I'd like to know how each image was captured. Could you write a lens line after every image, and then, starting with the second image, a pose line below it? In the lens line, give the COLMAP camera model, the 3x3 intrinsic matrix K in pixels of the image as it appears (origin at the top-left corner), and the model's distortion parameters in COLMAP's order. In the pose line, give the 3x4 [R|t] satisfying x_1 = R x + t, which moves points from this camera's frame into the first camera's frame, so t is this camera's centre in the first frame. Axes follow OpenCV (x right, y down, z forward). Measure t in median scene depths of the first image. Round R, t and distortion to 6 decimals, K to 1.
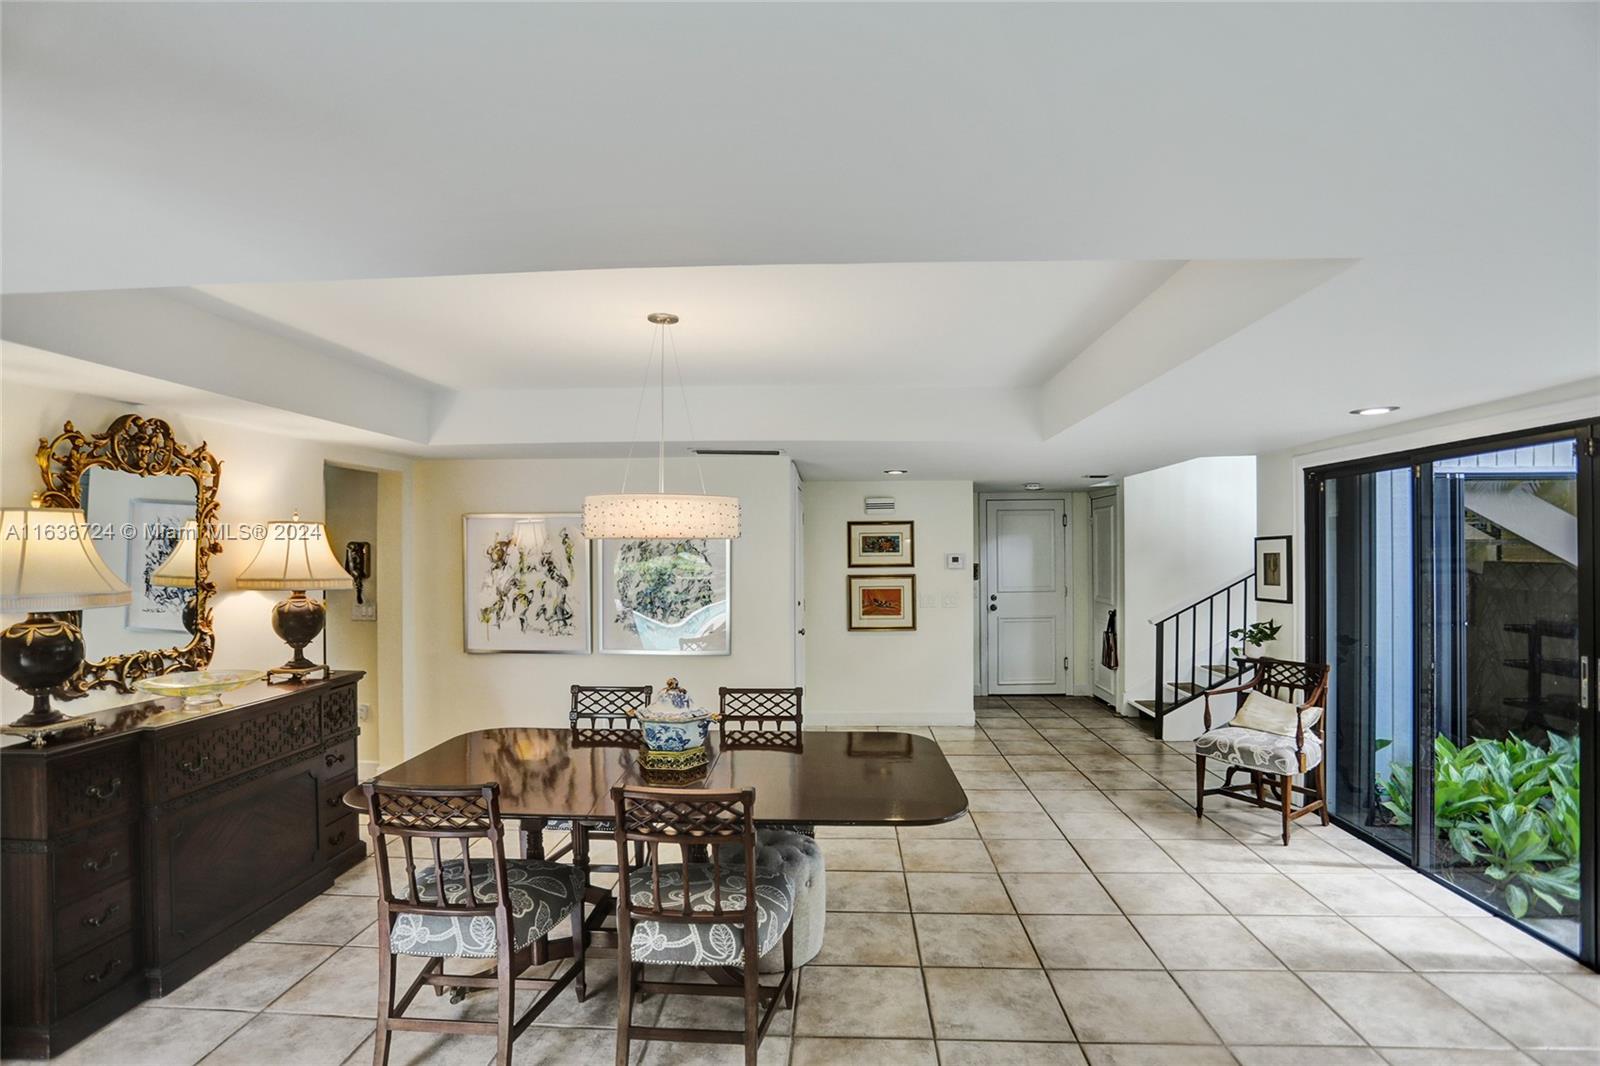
lens RADIAL K [[772.7, 0, 780.7], [0, 772.7, 554.5], [0, 0, 1]] dist [0.025414, -0.029575]
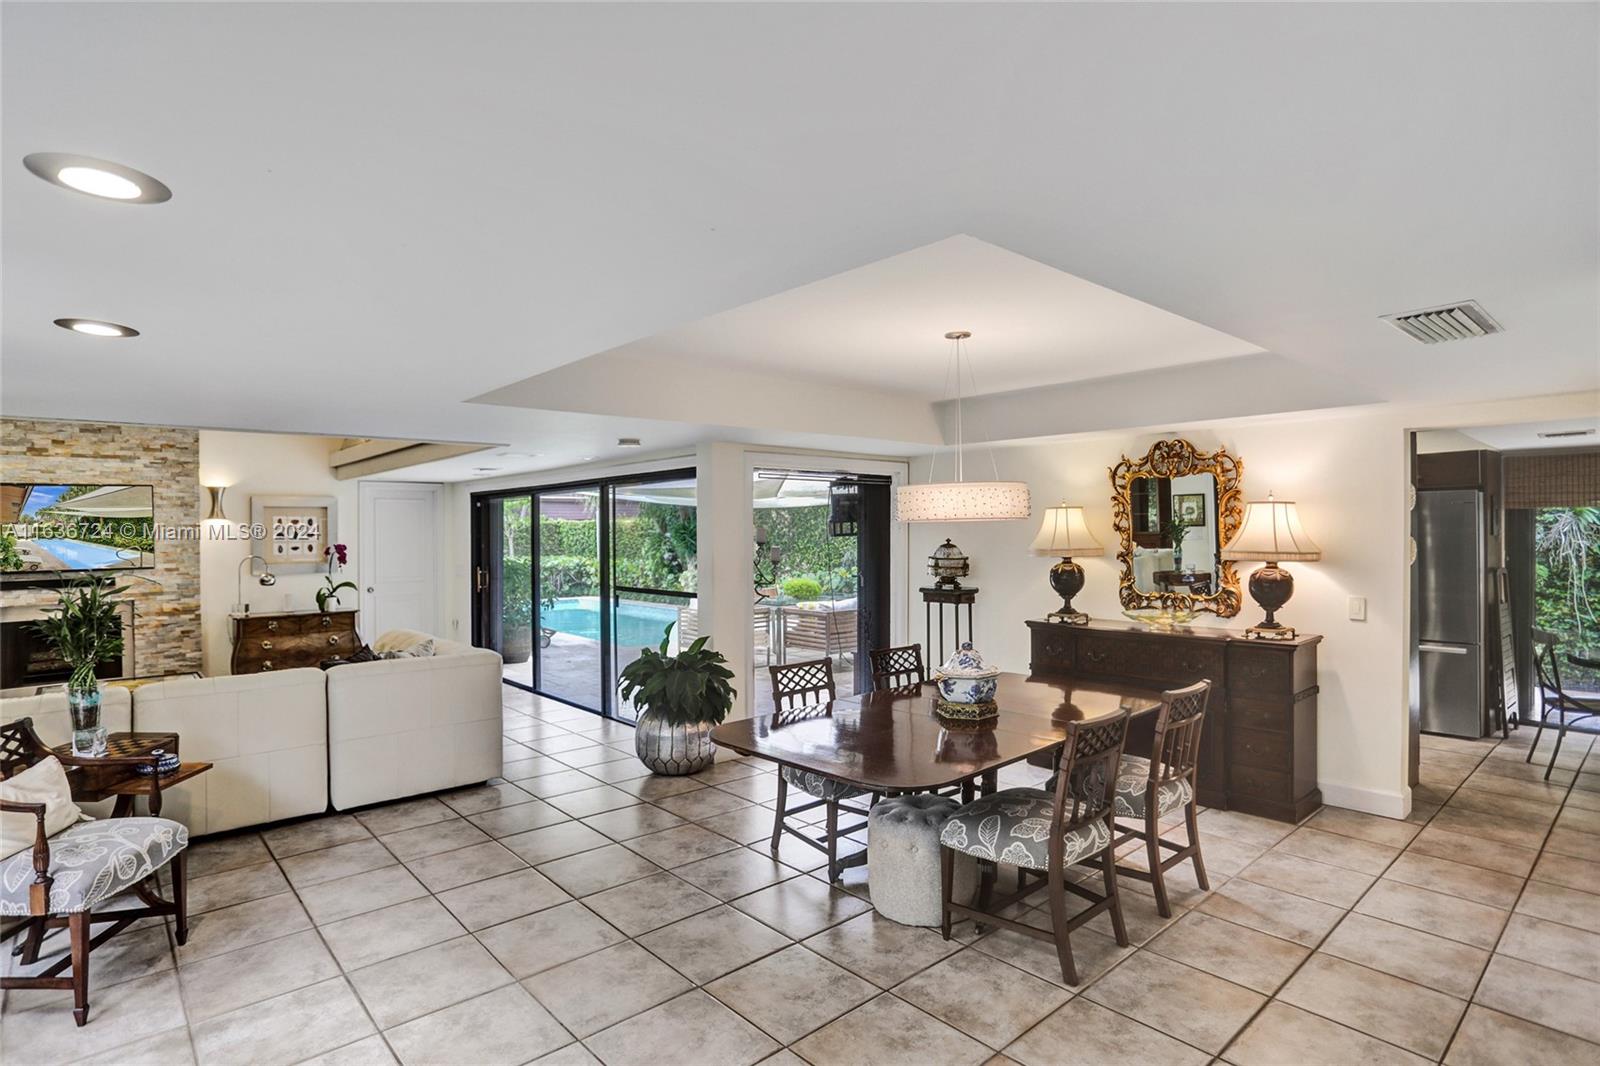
lens RADIAL K [[826.2, 0, 790.1], [0, 826.2, 530.5], [0, 0, 1]] dist [-0.056495, 0.030084]
pose [[-0.698209, 0.012000, -0.715794, 0.570142], [0.008997, 0.999928, 0.007987, -0.009811], [0.715838, -0.000864, -0.698266, 1.073491]]
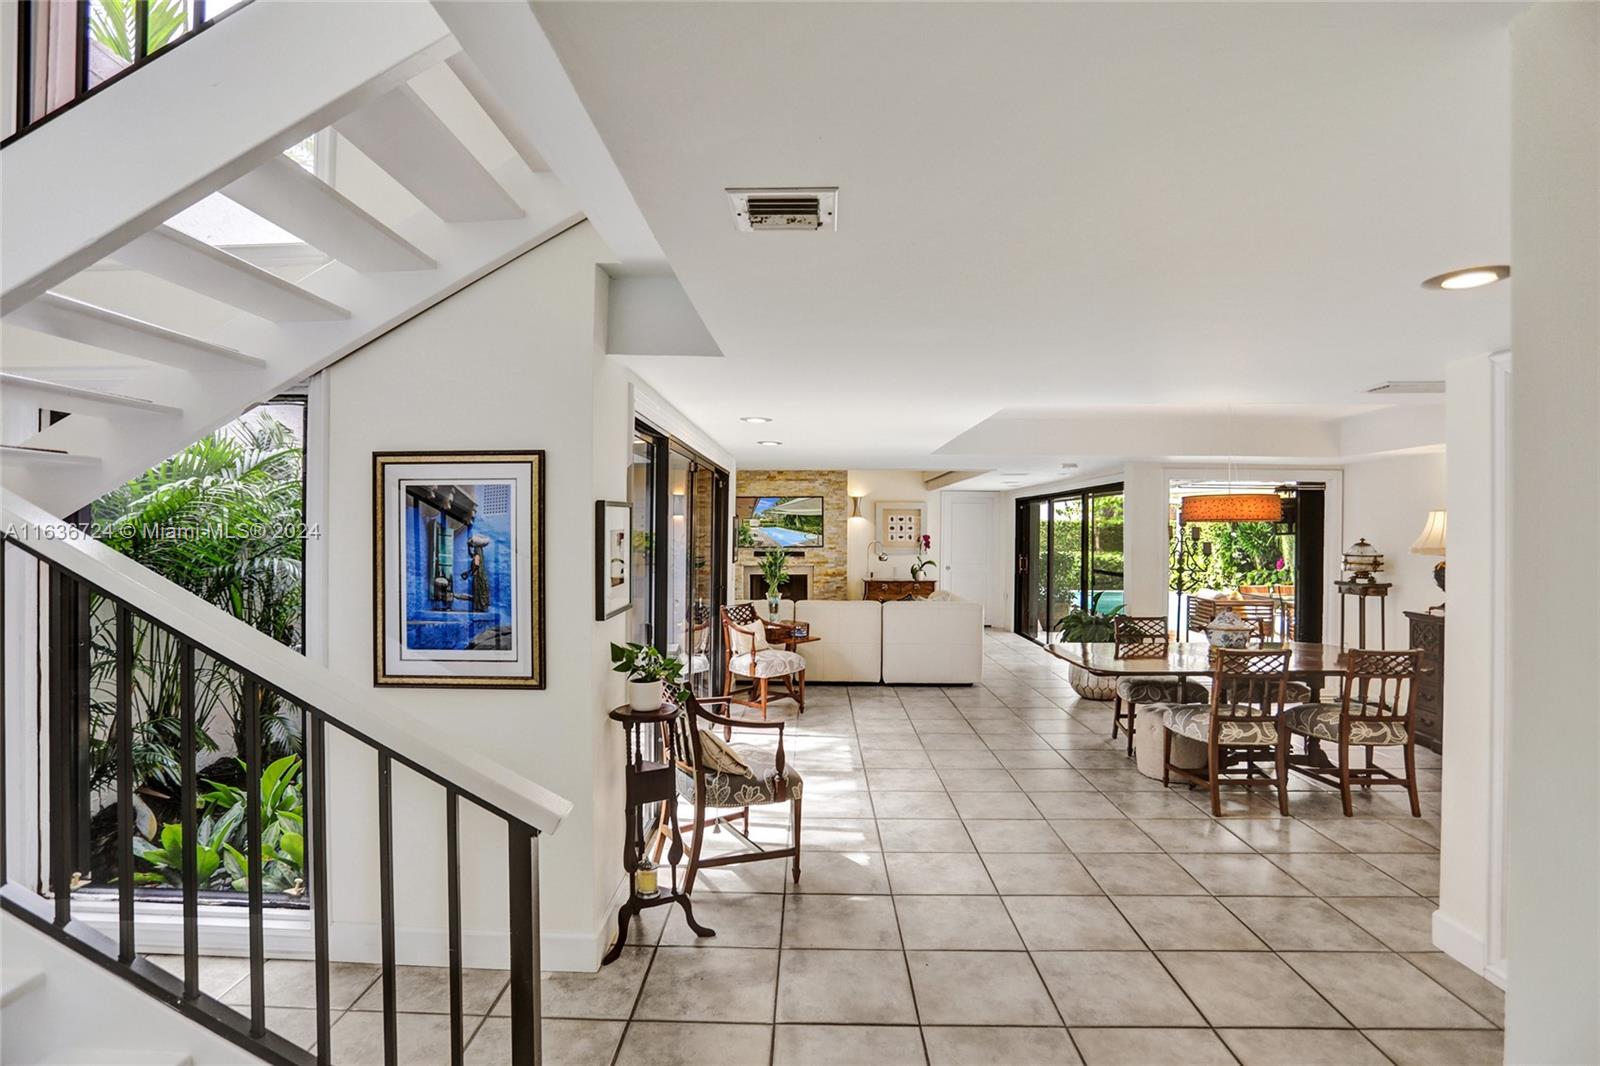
lens RADIAL K [[815.6, 0, 804.2], [0, 815.6, 538.2], [0, 0, 1]] dist [-0.042766, 0.016149]
pose [[-0.997875, -0.000325, -0.065153, 0.541109], [-0.001386, 0.999867, 0.016238, -0.005148], [0.065139, 0.016294, -0.997743, 1.700557]]
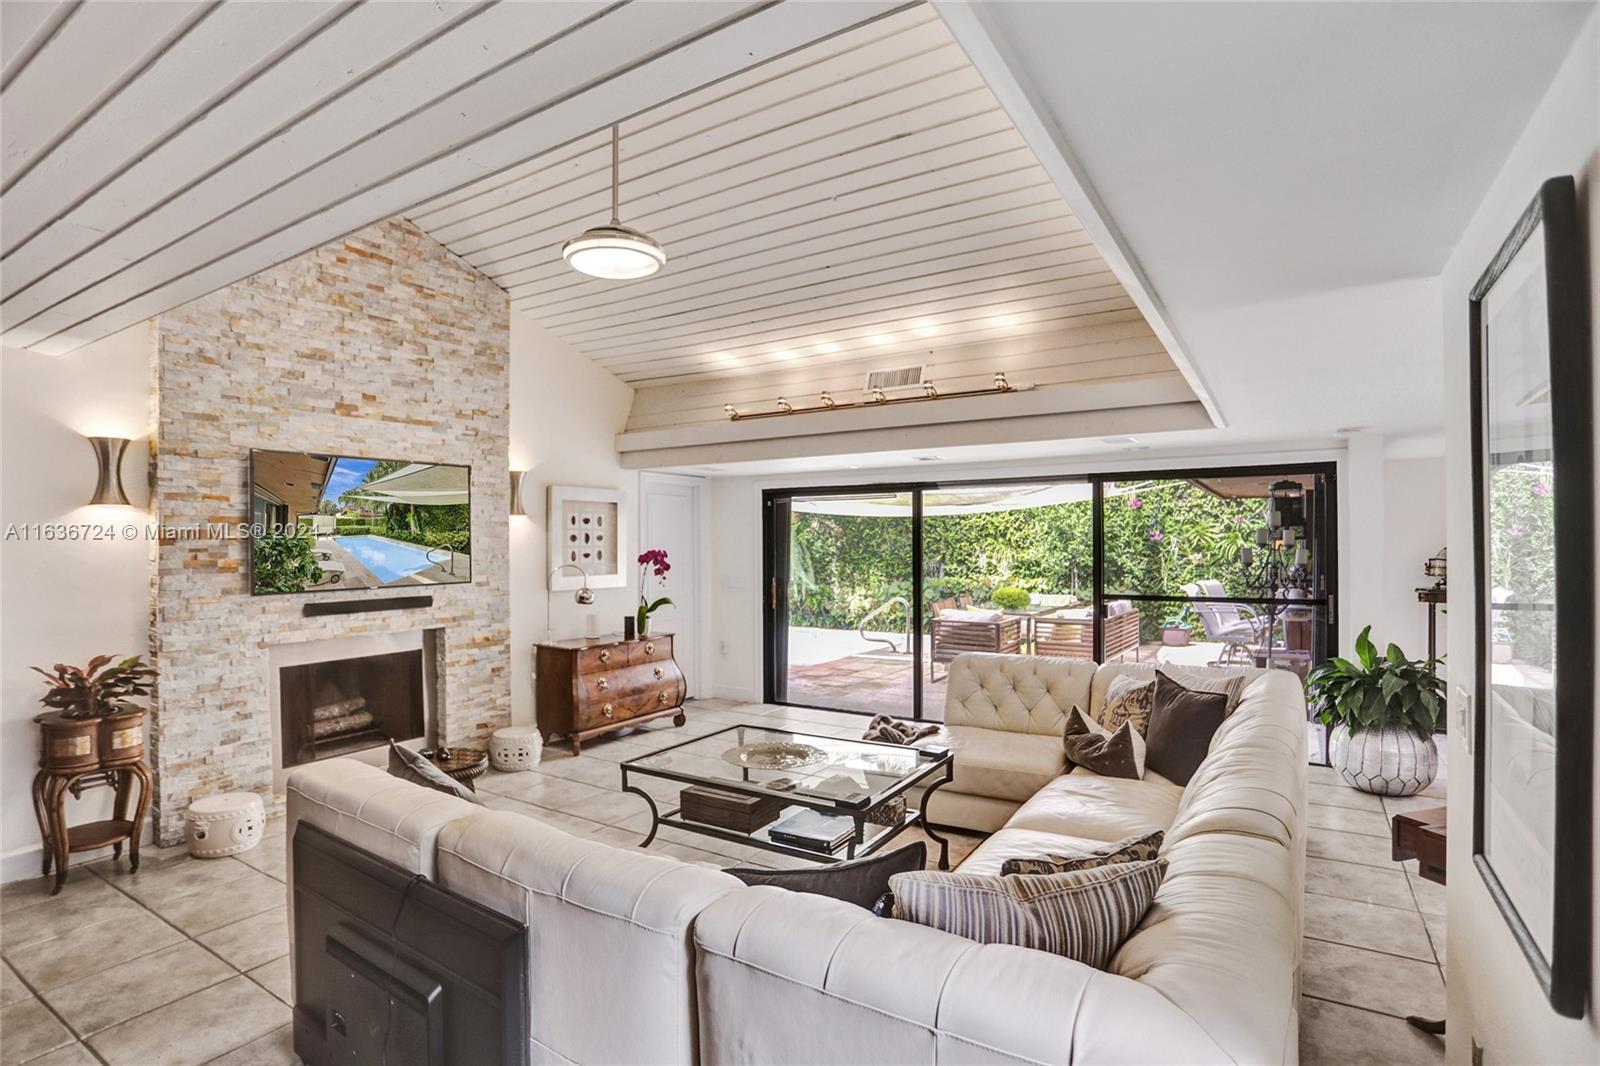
lens RADIAL K [[815.6, 0, 804.2], [0, 815.6, 538.2], [0, 0, 1]] dist [-0.042766, 0.016149]
pose [[-0.457718, 0.003170, -0.889092, 1.116985], [0.003183, 0.999993, 0.001927, 0.004044], [0.889092, -0.001948, -0.457725, -0.016151]]
